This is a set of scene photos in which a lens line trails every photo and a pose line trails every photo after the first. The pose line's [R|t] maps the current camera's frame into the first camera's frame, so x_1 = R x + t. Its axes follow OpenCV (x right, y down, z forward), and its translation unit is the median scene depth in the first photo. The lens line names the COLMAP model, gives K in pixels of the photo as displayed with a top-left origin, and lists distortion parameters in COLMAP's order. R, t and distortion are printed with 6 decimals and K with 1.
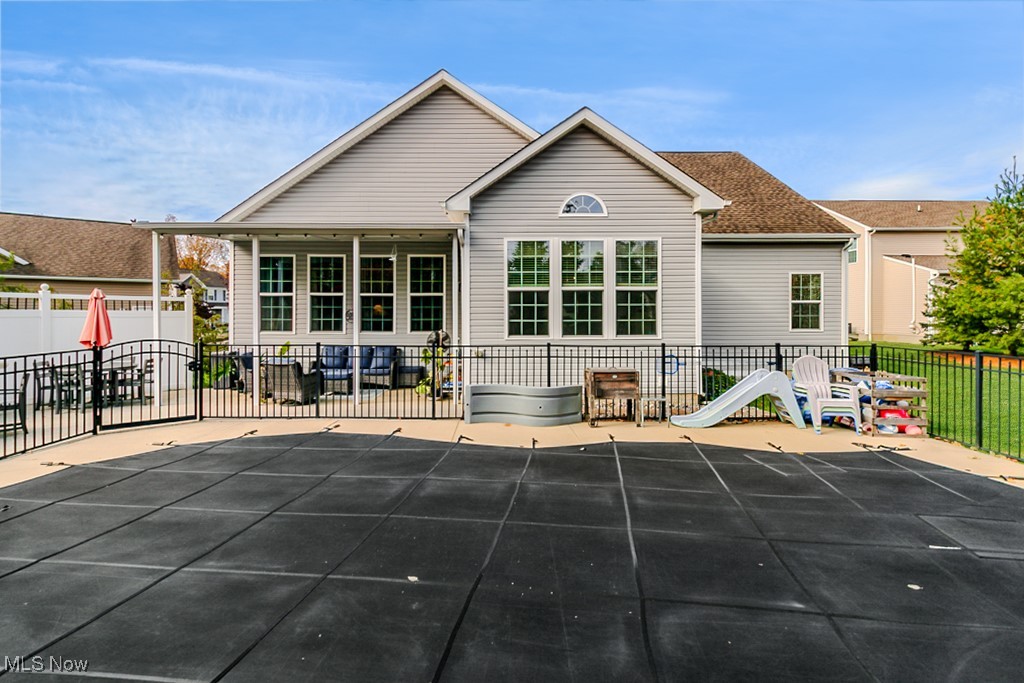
lens RADIAL K [[468.7, 0, 512.0], [0, 468.7, 317.8], [0, 0, 1]] dist [0.025122, -0.000173]
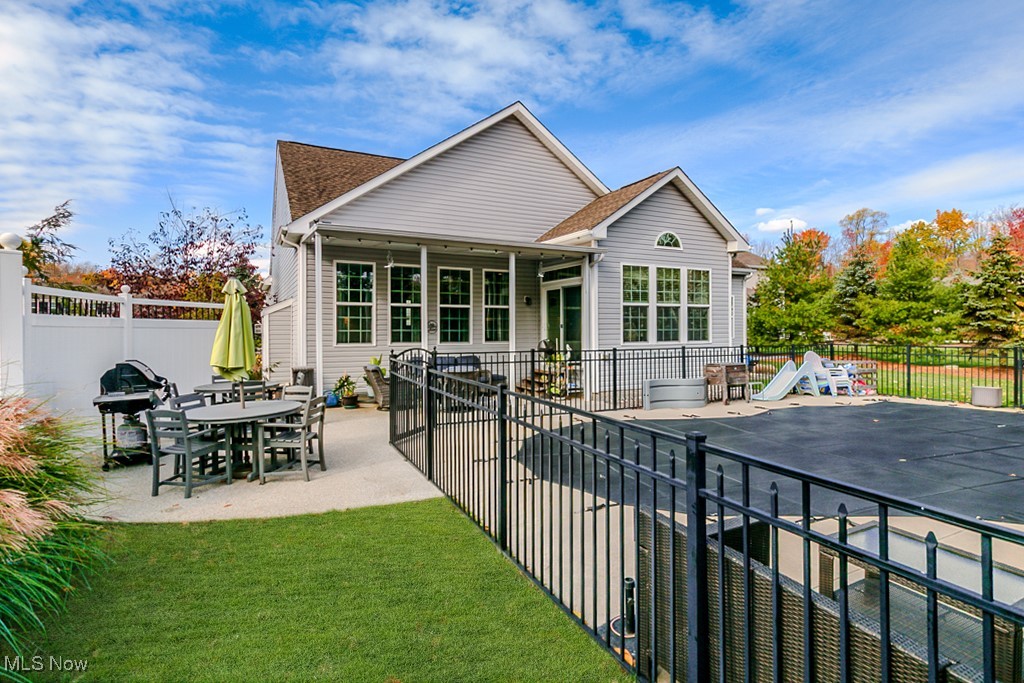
lens RADIAL K [[506.8, 0, 513.5], [0, 506.8, 326.6], [0, 0, 1]] dist [0.026006, 0.000101]
pose [[0.890651, 0.000820, 0.454687, -0.683322], [0.004044, 0.999945, -0.009725, 0.007161], [-0.454670, 0.010500, 0.890598, -0.040157]]
